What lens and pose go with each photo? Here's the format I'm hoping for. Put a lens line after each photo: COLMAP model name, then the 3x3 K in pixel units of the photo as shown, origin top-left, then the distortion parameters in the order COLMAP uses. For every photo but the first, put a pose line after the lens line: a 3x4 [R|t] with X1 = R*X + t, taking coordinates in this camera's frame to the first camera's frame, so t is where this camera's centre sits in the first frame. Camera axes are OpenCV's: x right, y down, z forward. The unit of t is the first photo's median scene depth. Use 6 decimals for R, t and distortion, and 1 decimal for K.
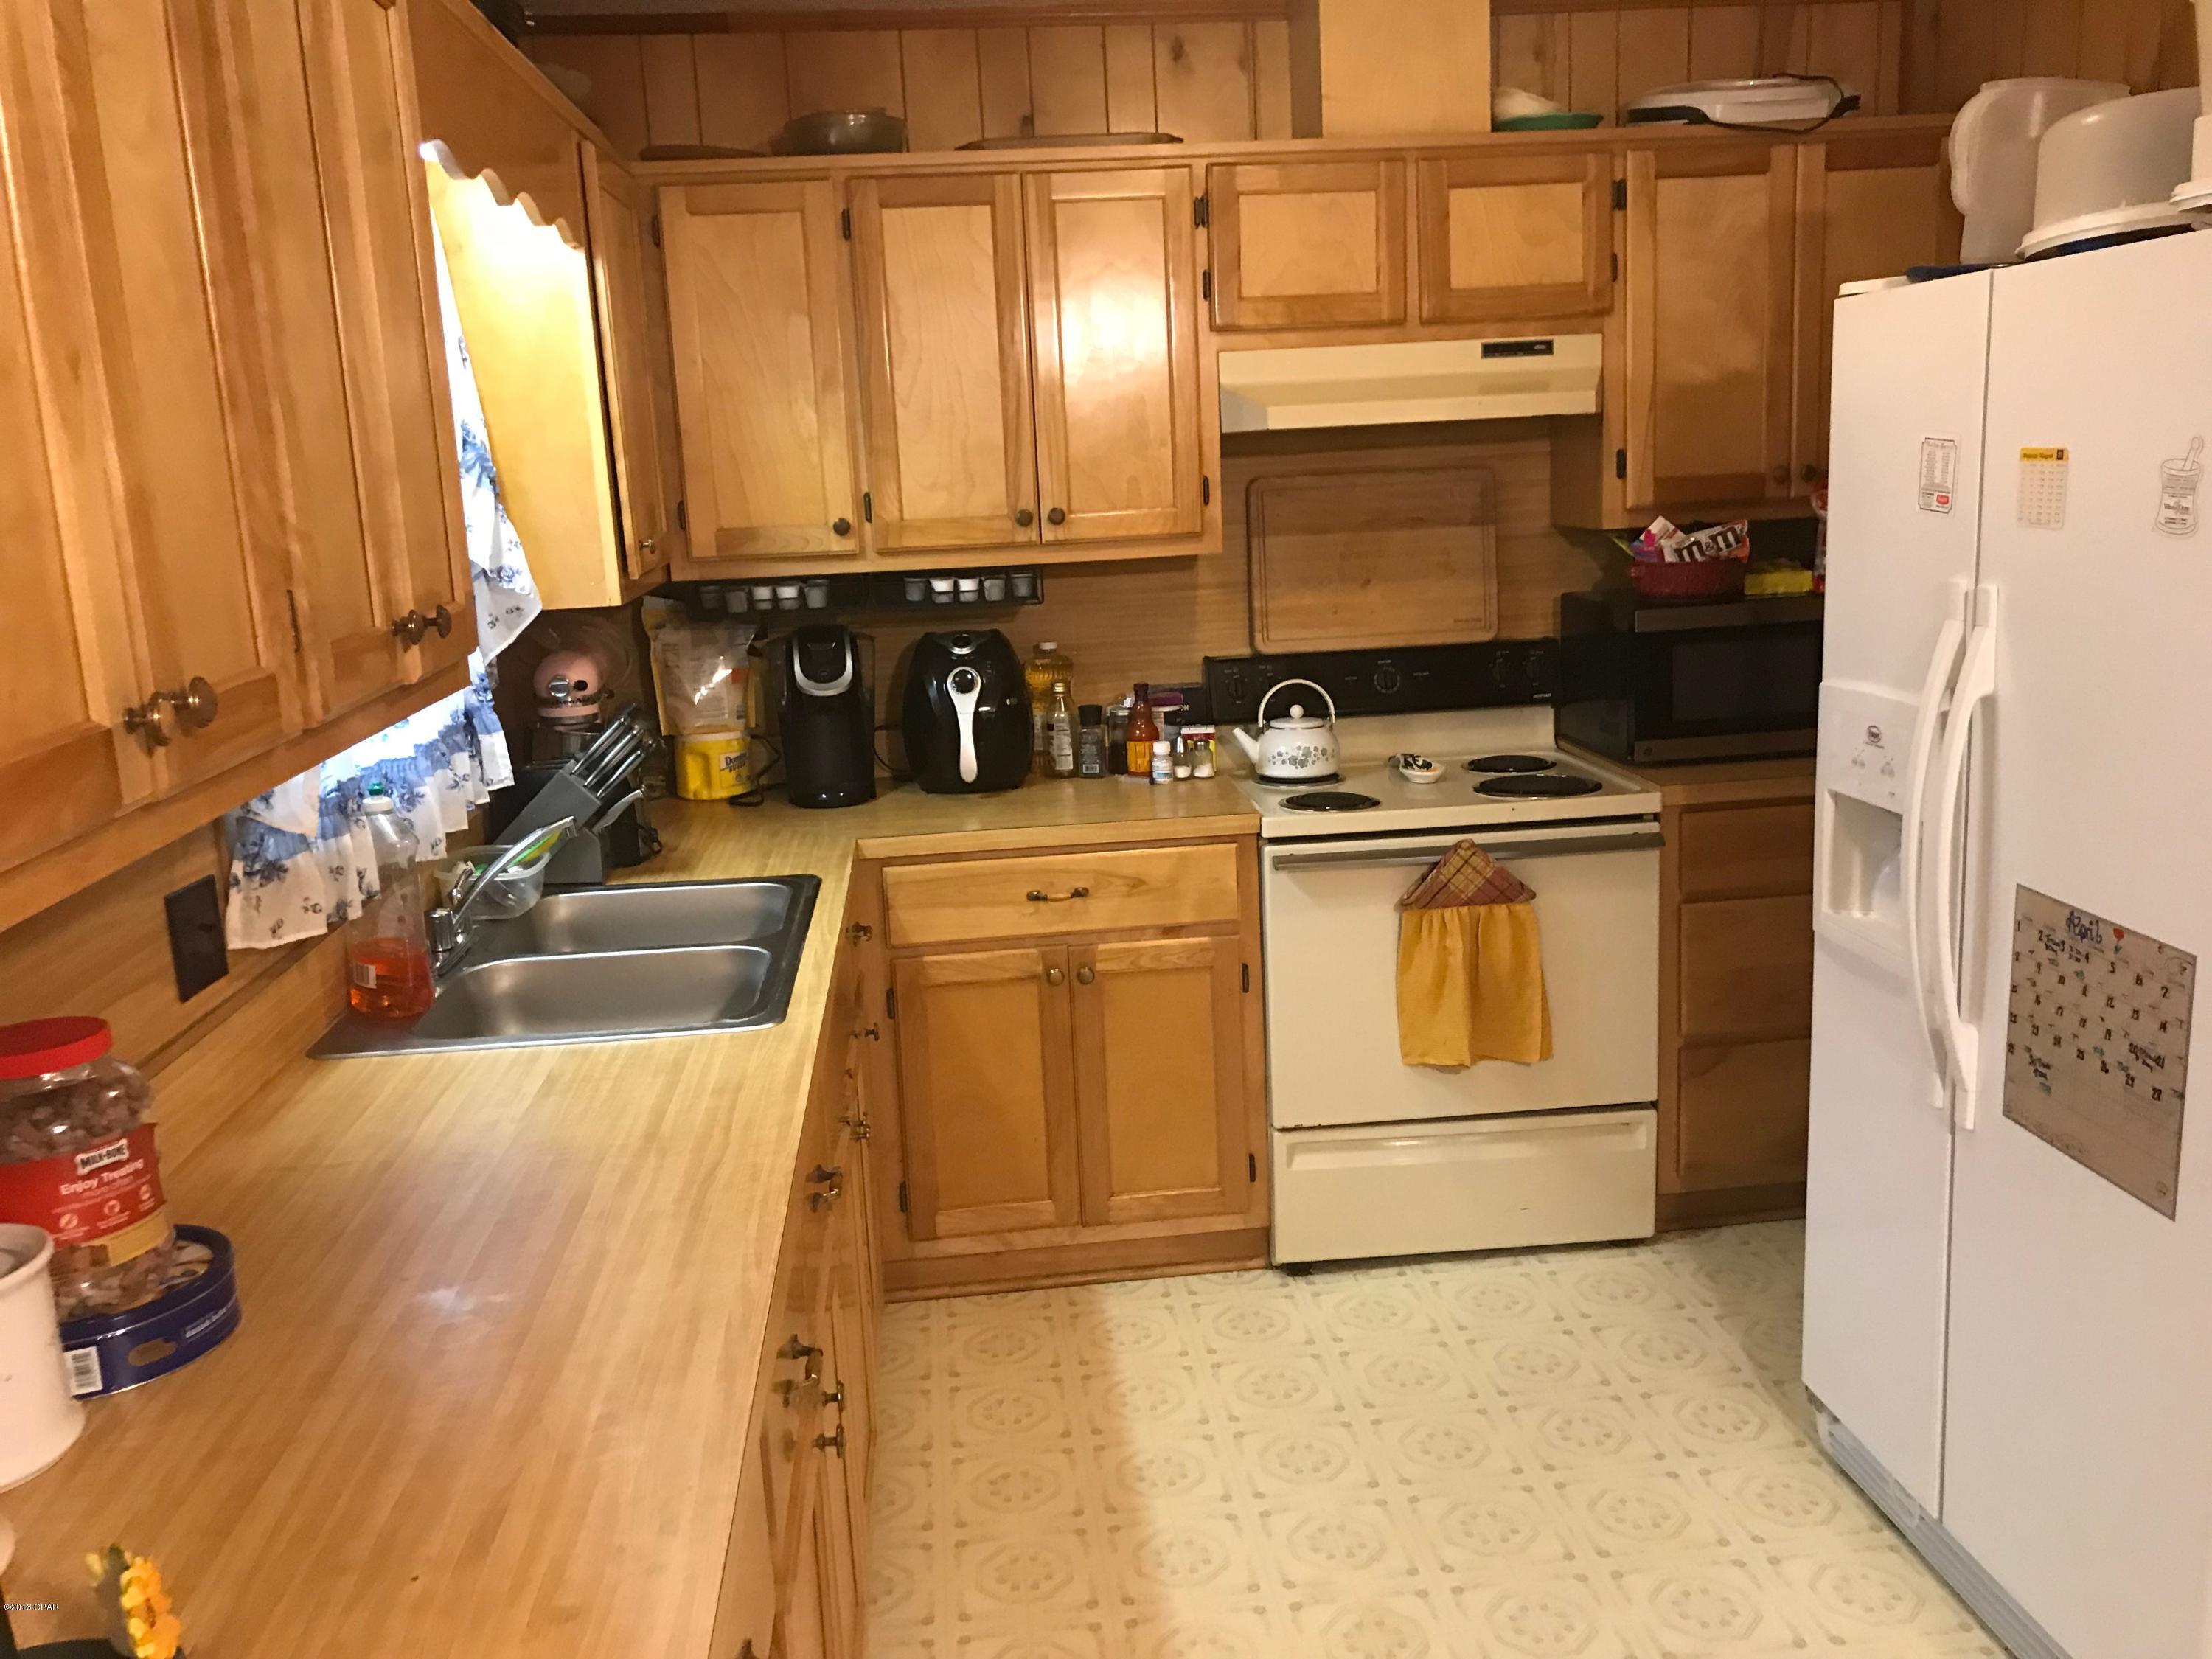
lens RADIAL K [[1777.9, 0, 1106.0], [0, 1777.9, 829.5], [0, 0, 1]] dist [0.111518, -0.298590]
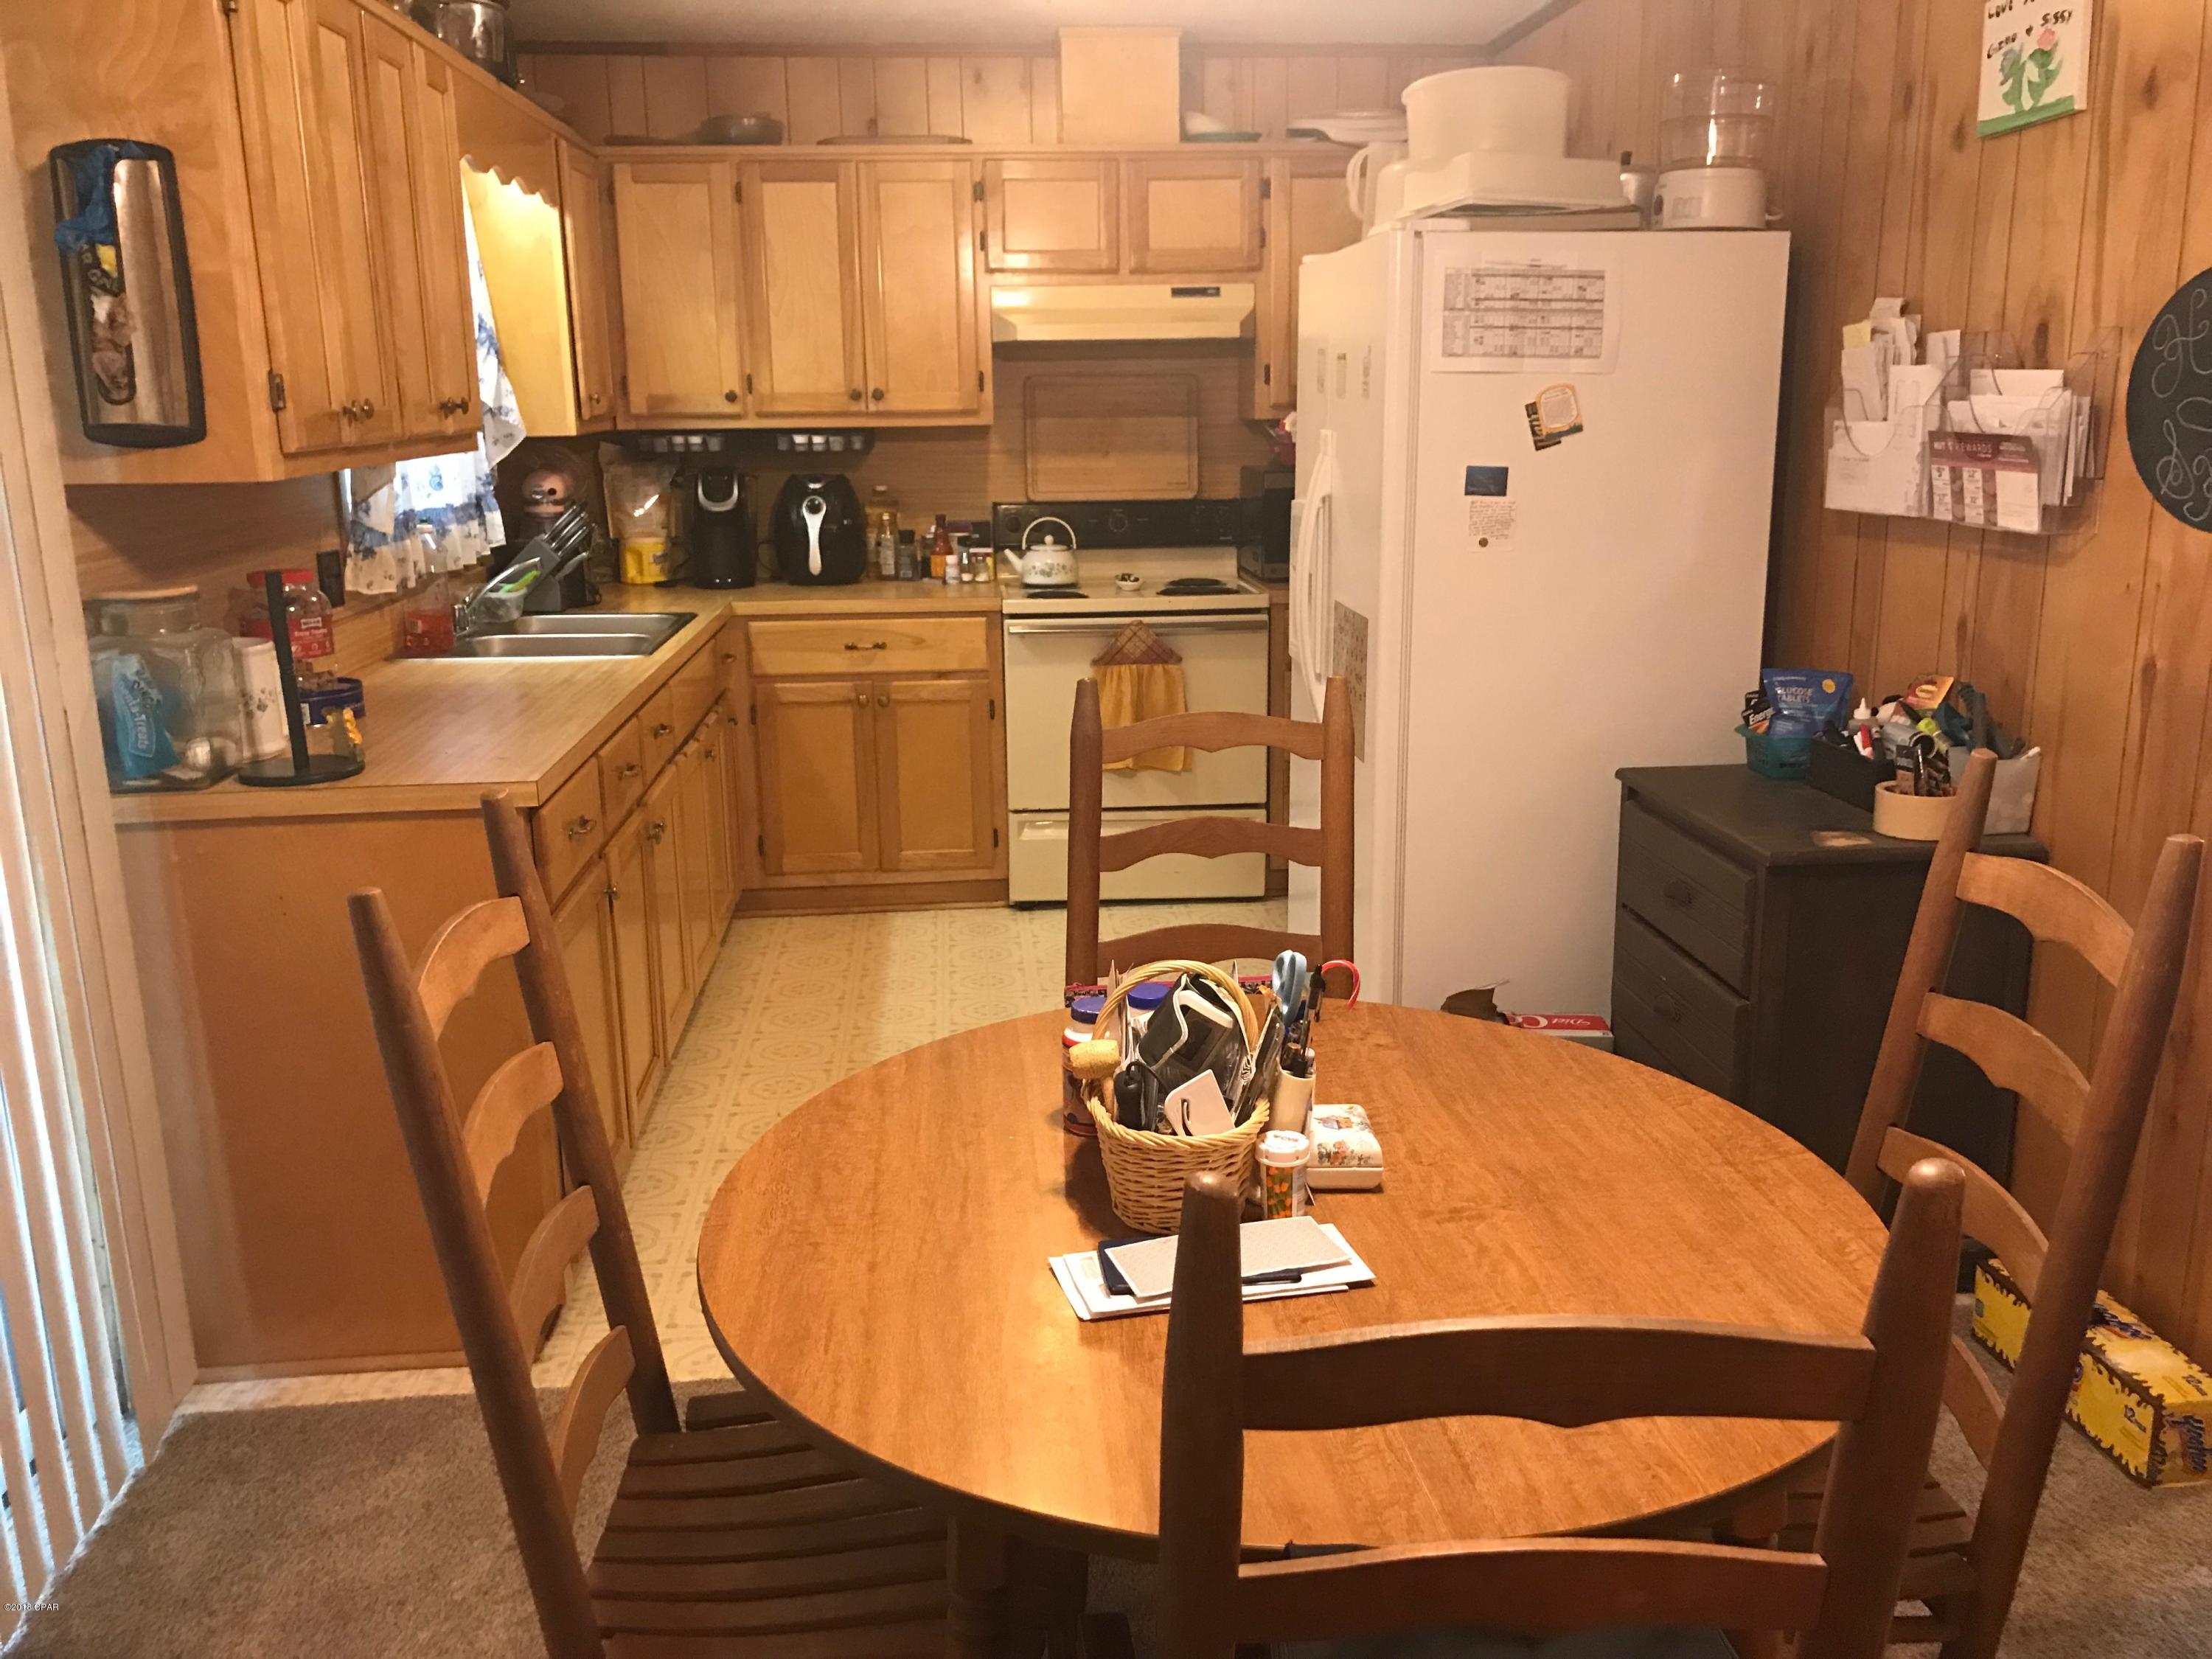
lens RADIAL K [[1778.0, 0, 1106.0], [0, 1778.0, 829.5], [0, 0, 1]] dist [0.113877, -0.310618]
pose [[0.999367, 0.035158, -0.005406, 0.183145], [-0.034964, 0.998858, 0.032566, 0.130481], [0.006545, -0.032356, 0.999455, -0.497795]]
